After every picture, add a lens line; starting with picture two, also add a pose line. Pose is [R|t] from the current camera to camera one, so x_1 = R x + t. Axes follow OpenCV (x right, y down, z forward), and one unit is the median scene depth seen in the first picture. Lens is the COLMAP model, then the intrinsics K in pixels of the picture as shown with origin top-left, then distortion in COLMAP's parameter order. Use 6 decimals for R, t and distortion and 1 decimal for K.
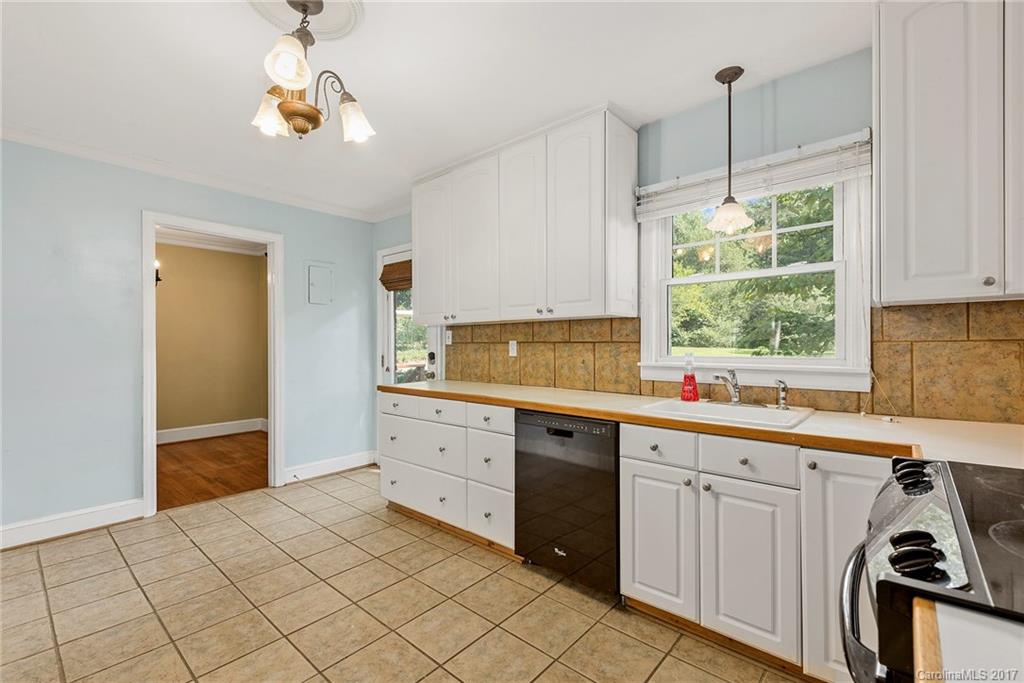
lens RADIAL K [[456.5, 0, 520.4], [0, 456.5, 346.9], [0, 0, 1]] dist [0.015803, -0.001731]
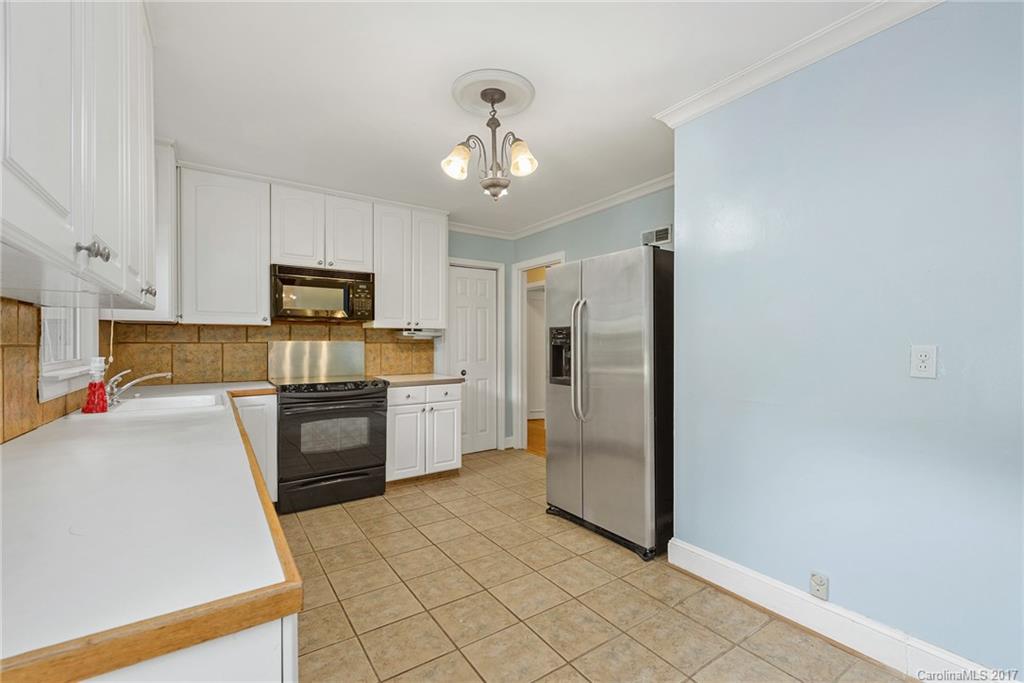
lens RADIAL K [[456.5, 0, 535.7], [0, 456.5, 344.6], [0, 0, 1]] dist [0.015803, -0.001731]
pose [[-0.976925, 0.003163, 0.213560, -0.504521], [0.005909, 0.999908, 0.012218, -0.014414], [-0.213501, 0.013198, -0.976854, 1.321358]]
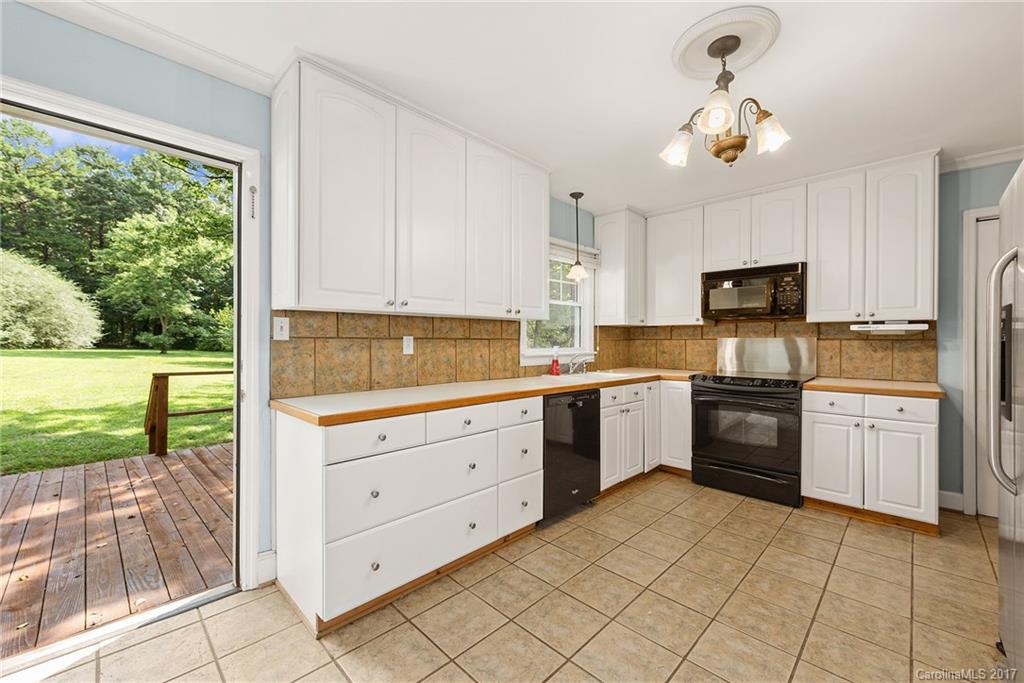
lens RADIAL K [[424.5, 0, 515.1], [0, 424.5, 343.0], [0, 0, 1]] dist [0.033033, 0.000036]
pose [[0.038200, -0.002097, 0.999268, -0.907371], [0.004010, 0.999990, 0.001945, -0.001842], [-0.999262, 0.003933, 0.038208, 0.852013]]
